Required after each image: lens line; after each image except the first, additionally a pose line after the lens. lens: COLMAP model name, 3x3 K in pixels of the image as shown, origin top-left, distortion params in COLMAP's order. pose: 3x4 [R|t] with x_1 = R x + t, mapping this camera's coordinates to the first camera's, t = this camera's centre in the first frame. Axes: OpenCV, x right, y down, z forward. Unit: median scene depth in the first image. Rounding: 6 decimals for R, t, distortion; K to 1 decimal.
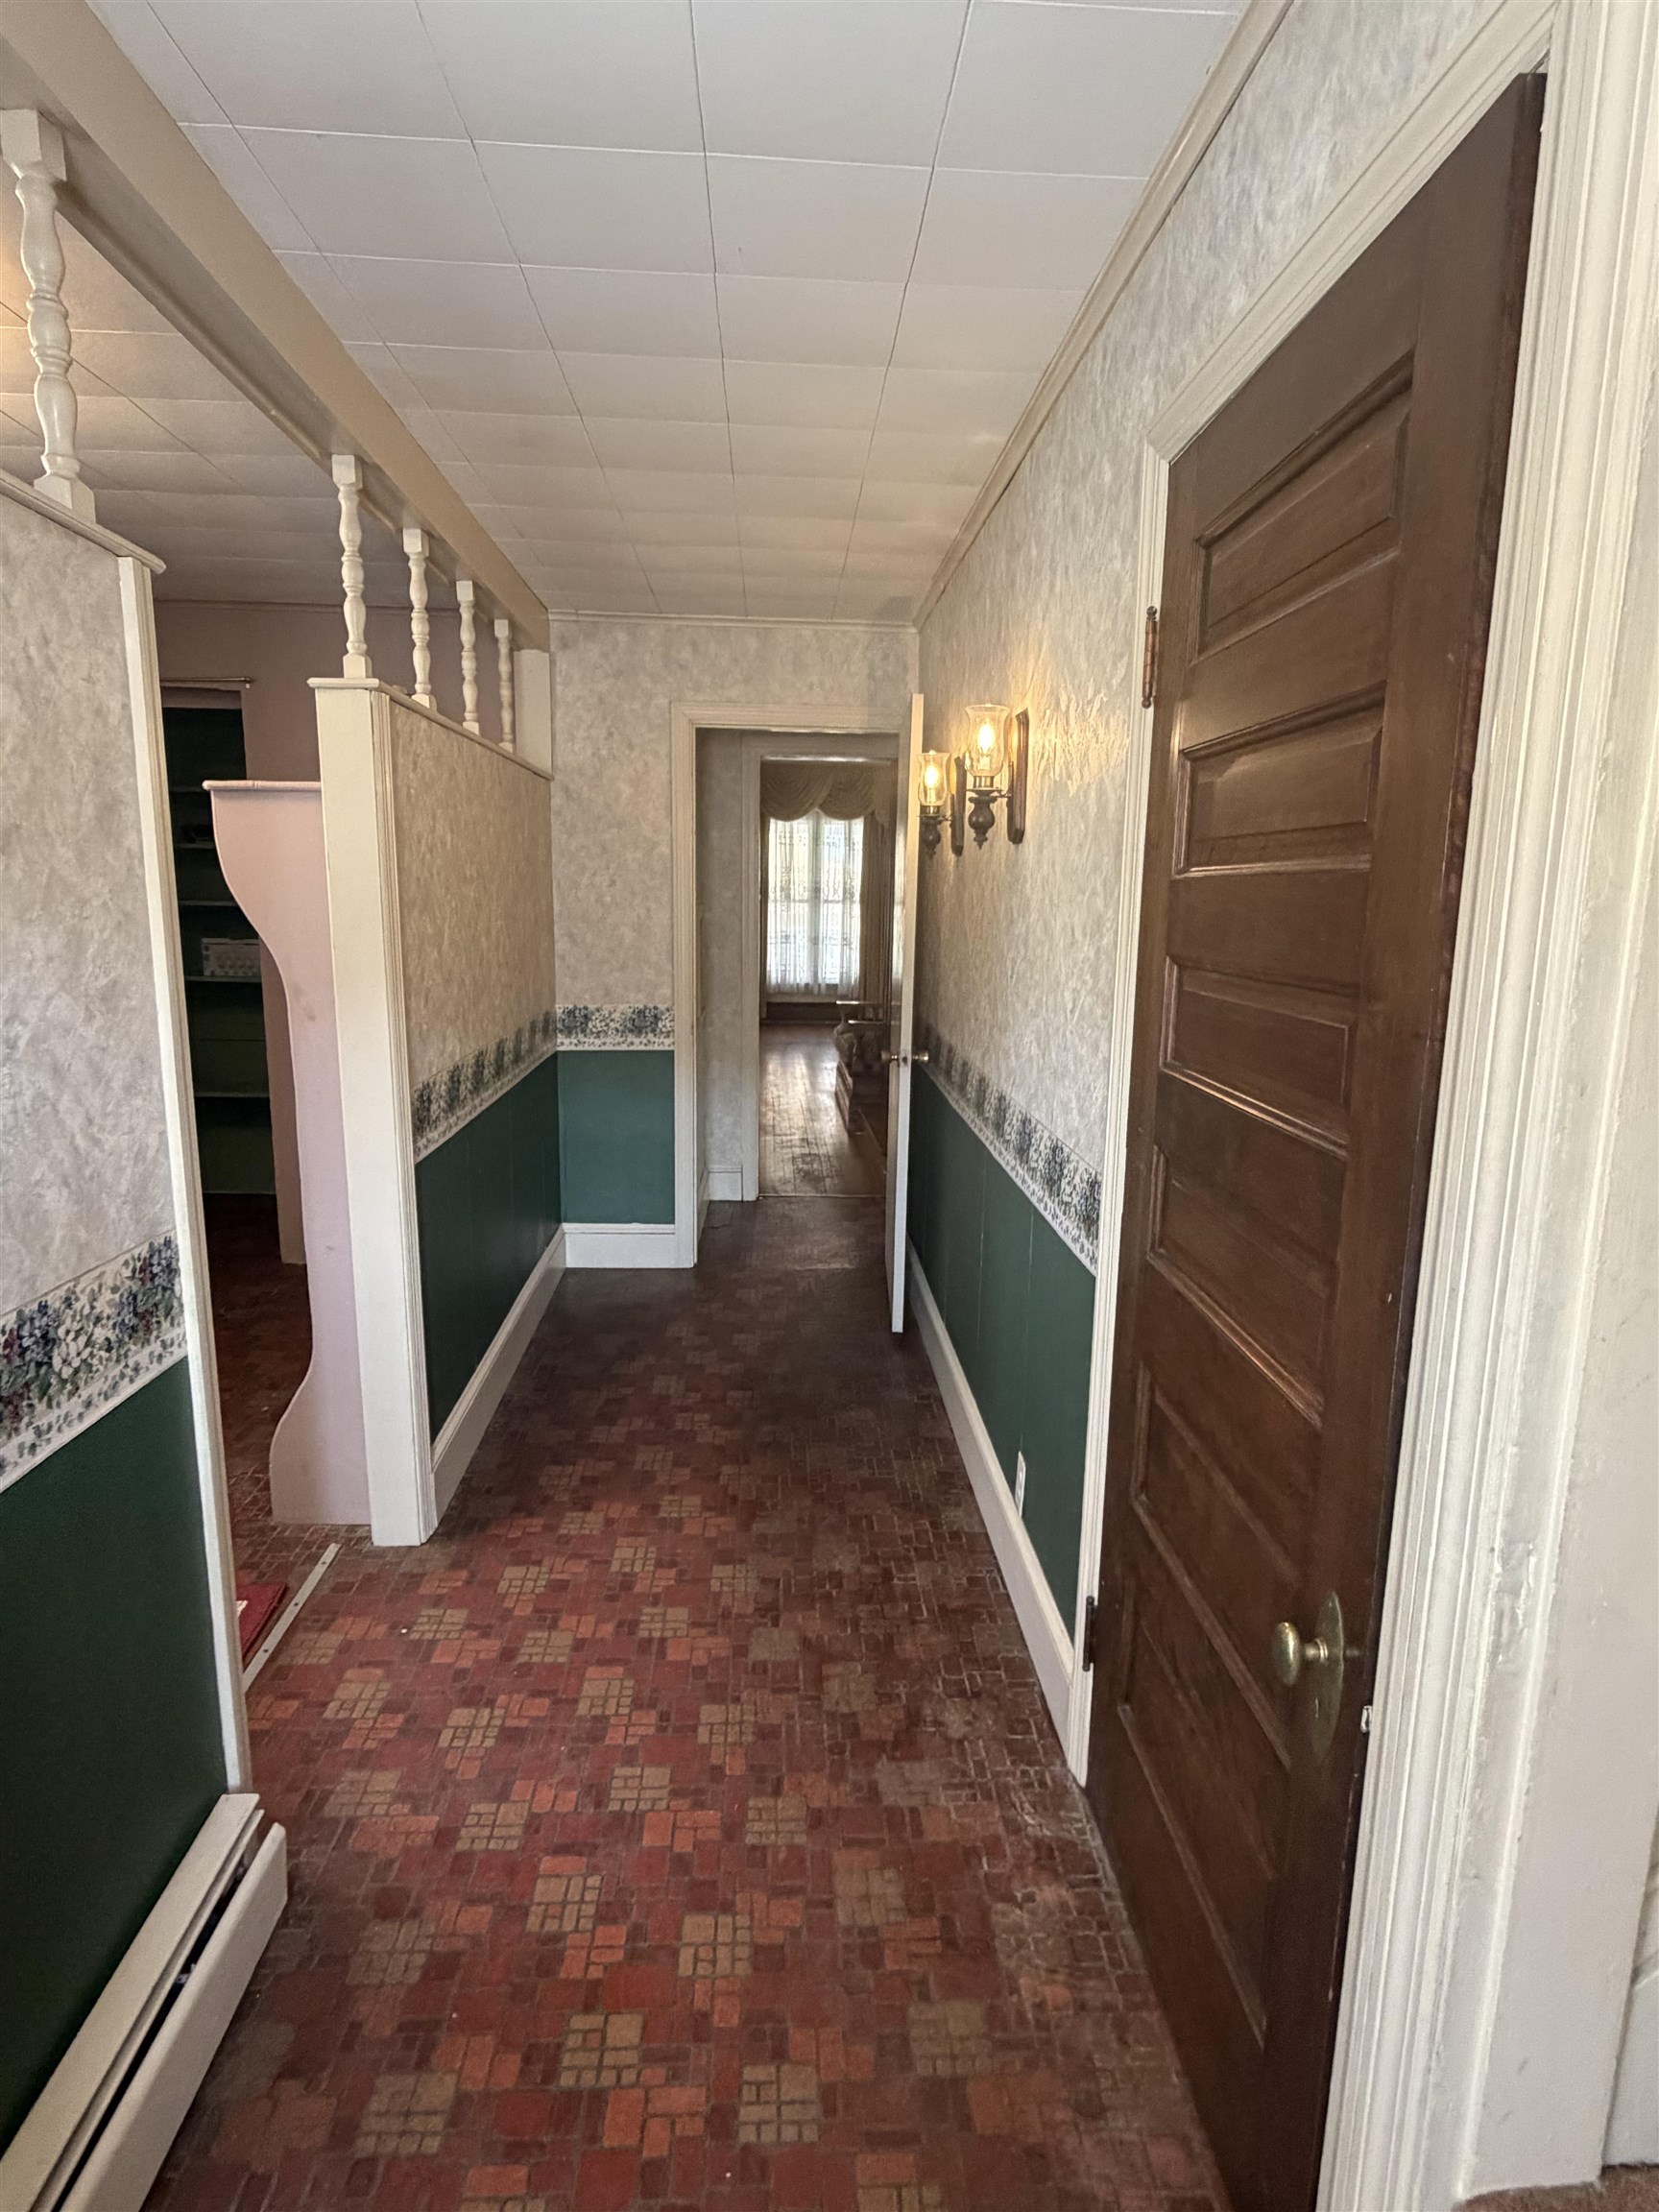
lens RADIAL K [[1159.5, 0, 831.3], [0, 1159.5, 1105.4], [0, 0, 1]] dist [0.000102, 0.000002]
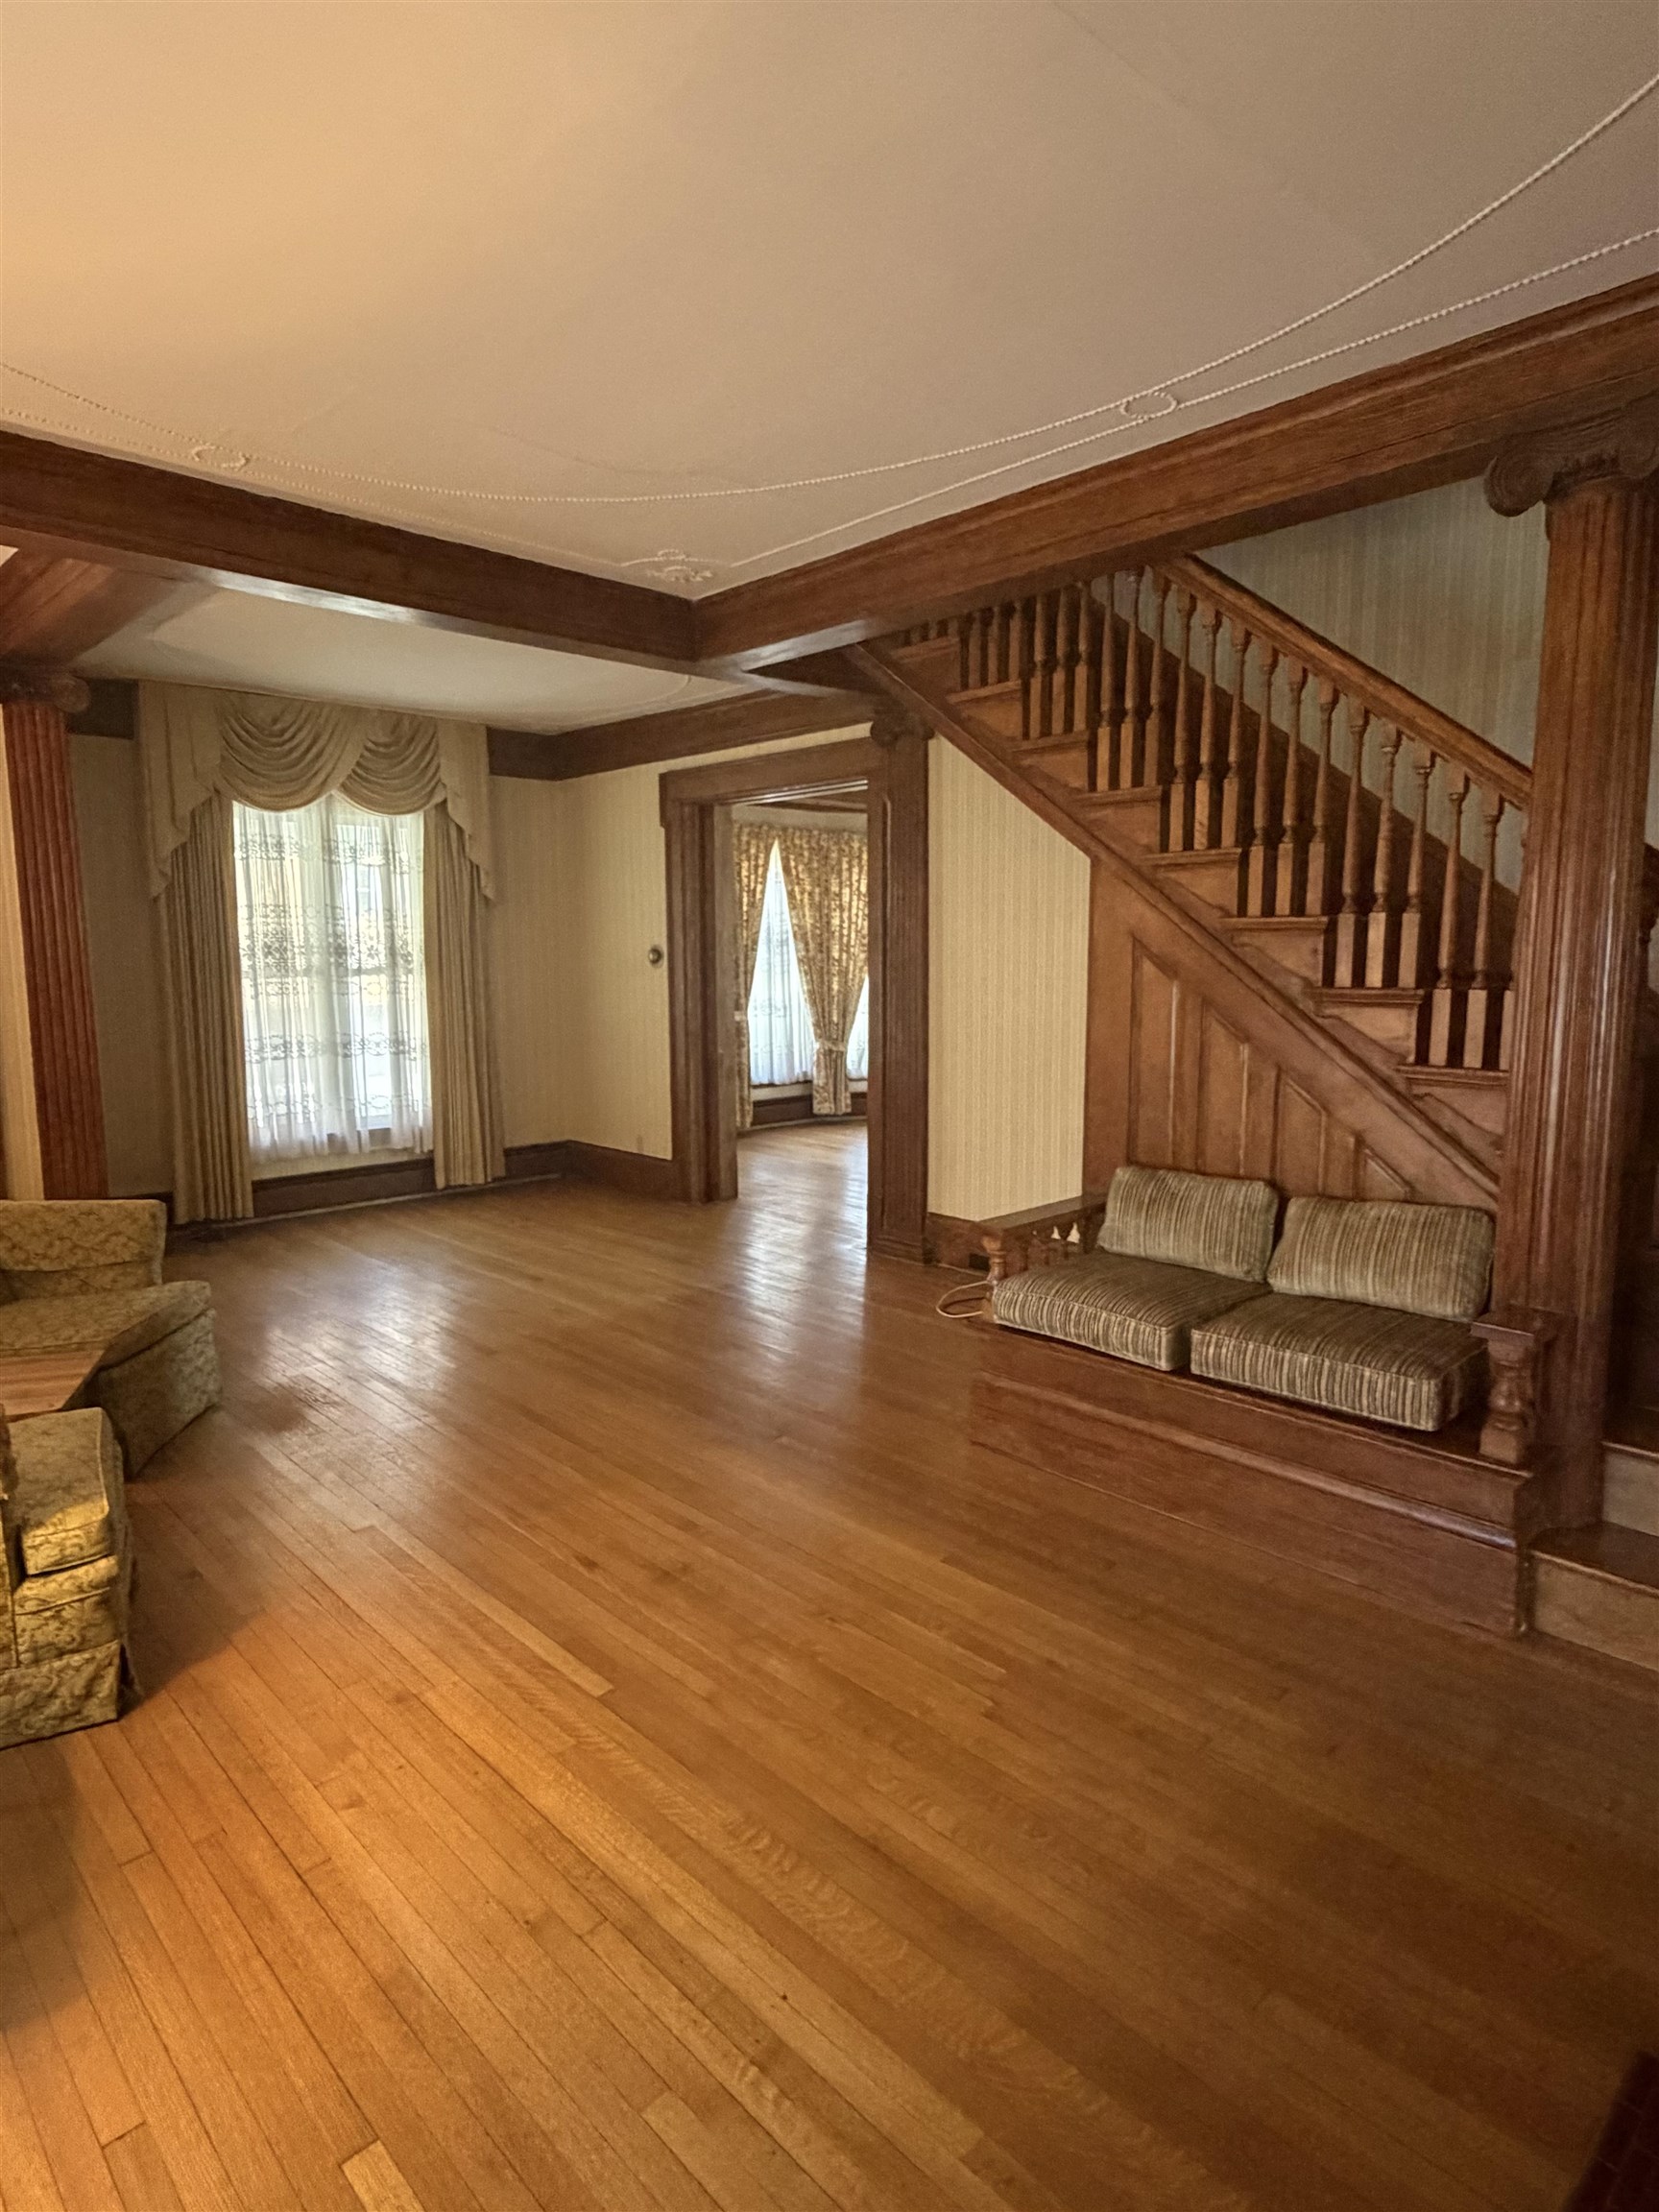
lens RADIAL K [[1217.0, 0, 830.7], [0, 1217.0, 1108.2], [0, 0, 1]] dist [0.000772, 0.000701]
pose [[0.752877, -0.097152, 0.650952, -0.203096], [0.127868, 0.991791, 0.000133, -0.089900], [-0.645621, 0.083136, 0.759119, 0.464158]]
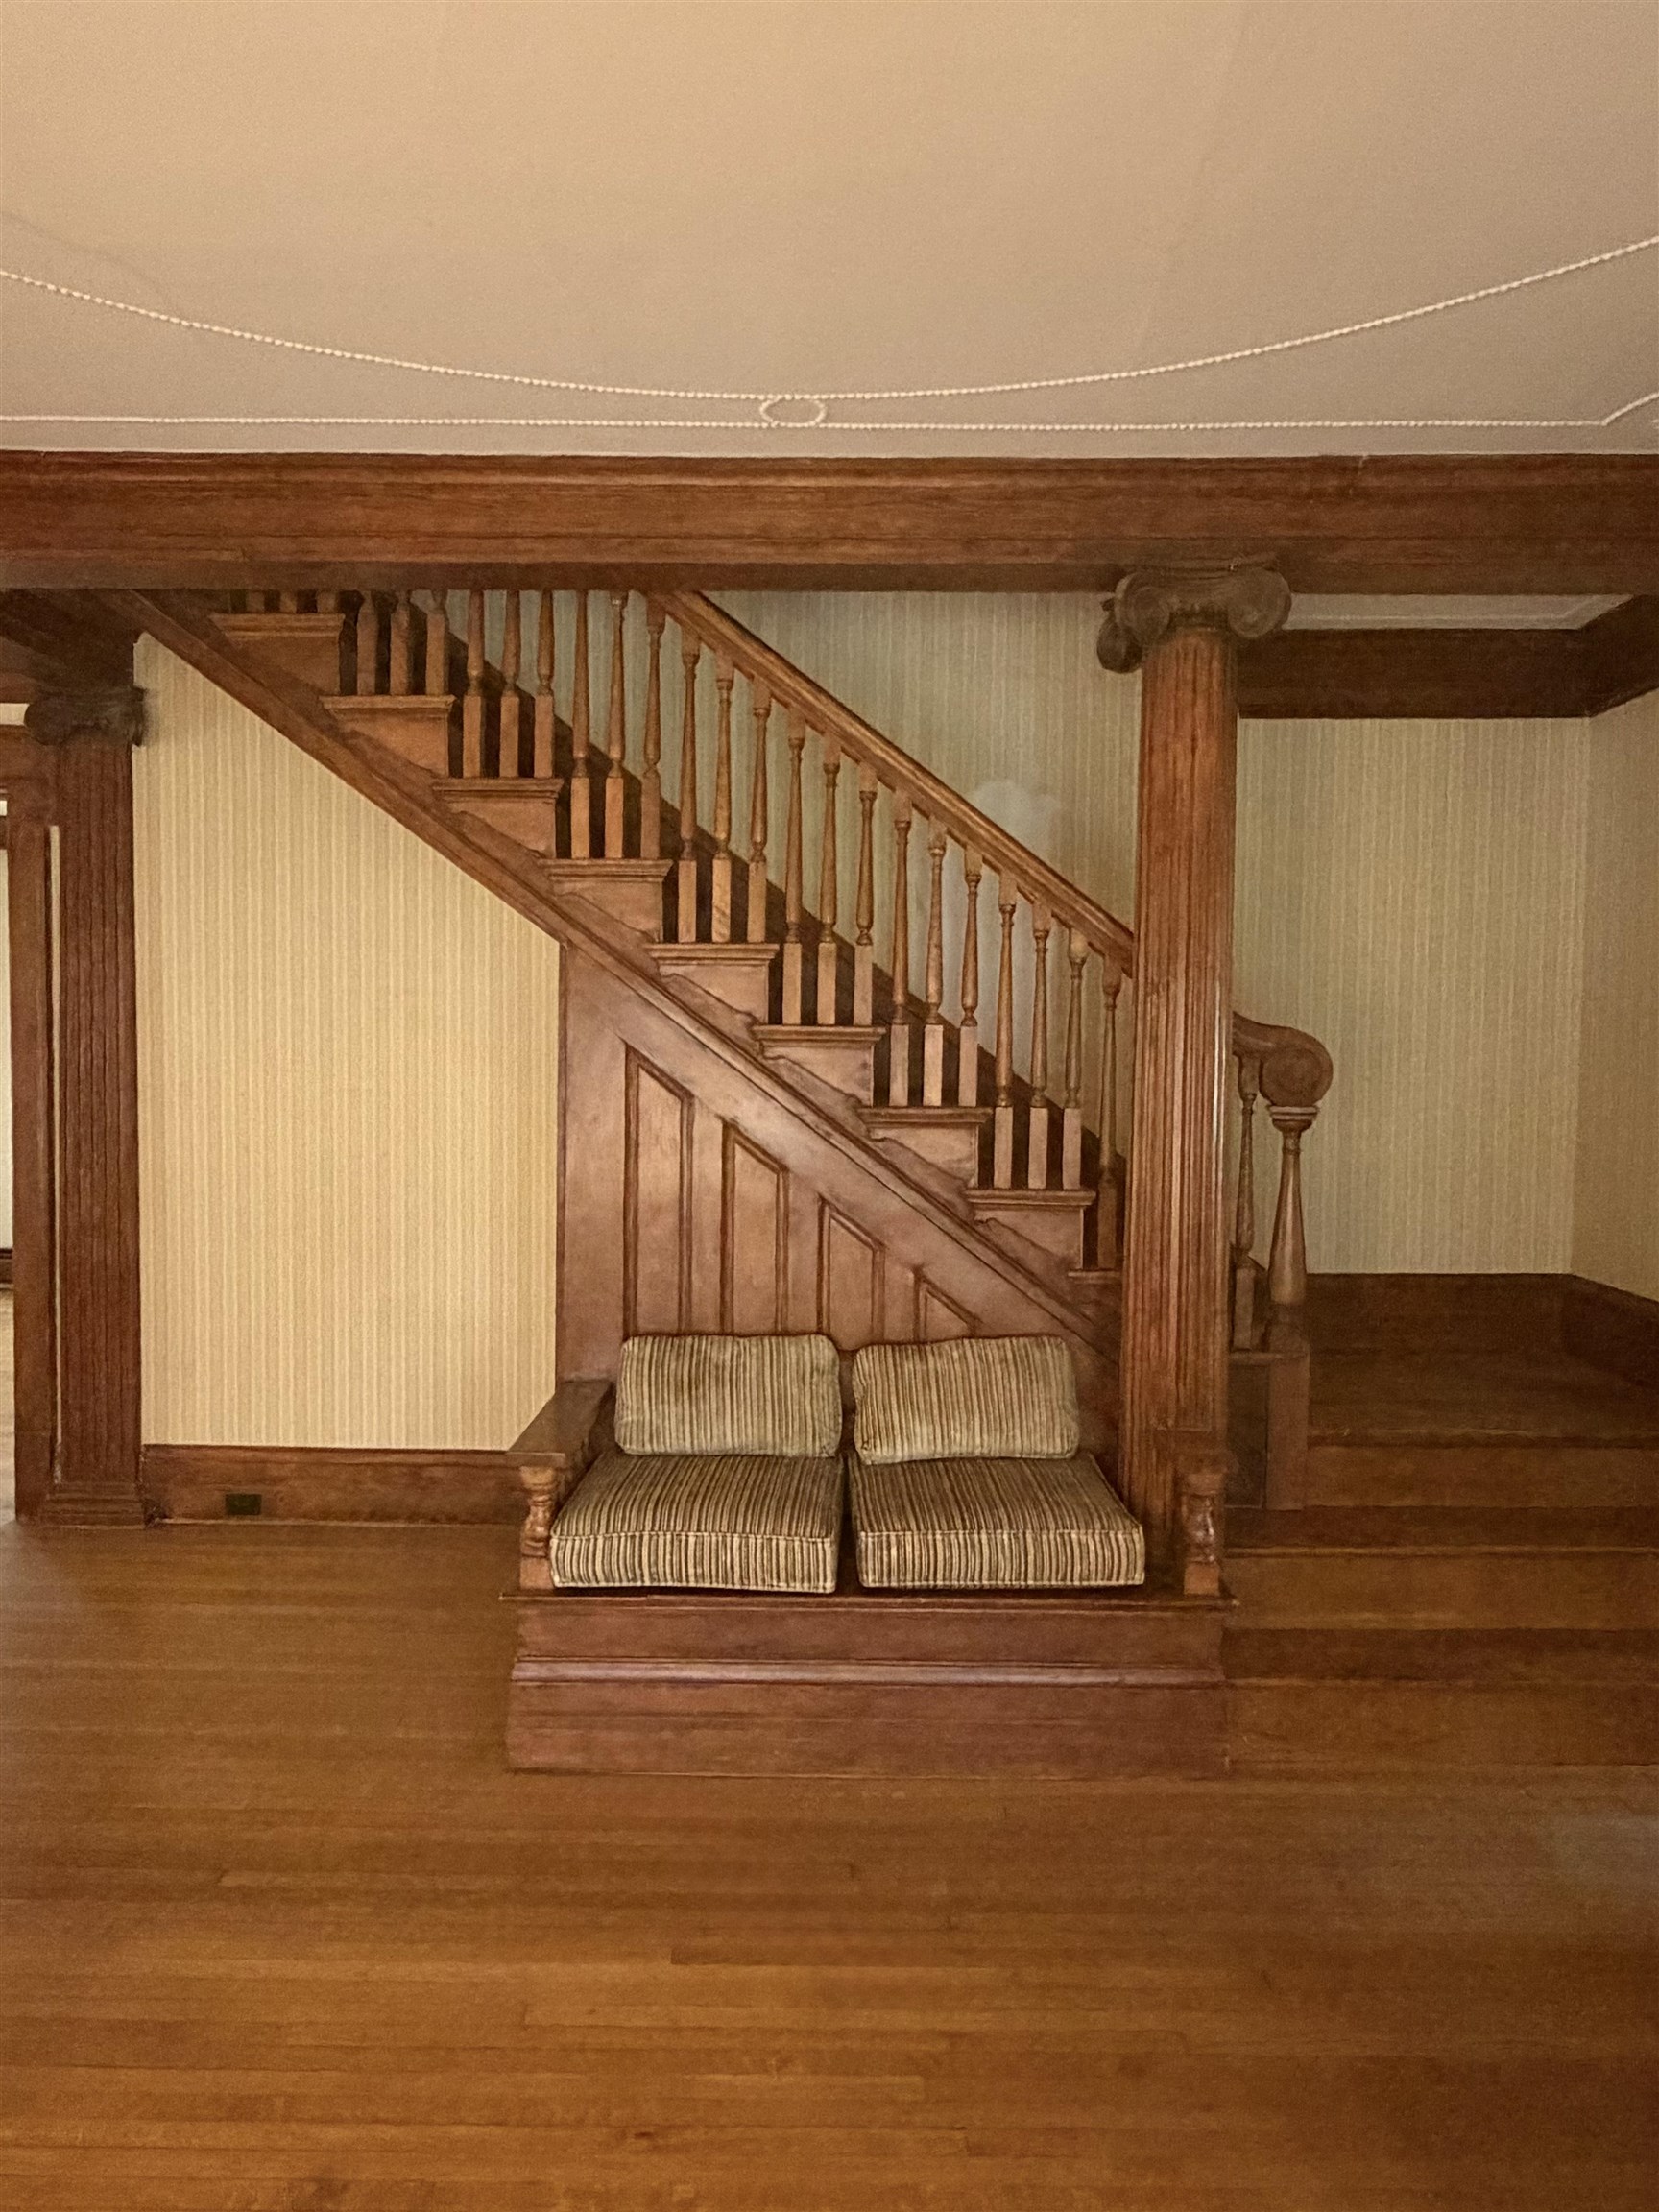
lens RADIAL K [[1436.2, 0, 830.0], [0, 1436.2, 1105.2], [0, 0, 1]] dist [0.010834, -0.004065]
pose [[0.058190, -0.055963, 0.996736, -0.264673], [0.169442, 0.984495, 0.045383, -0.169636], [-0.983821, 0.166248, 0.066770, 0.822378]]
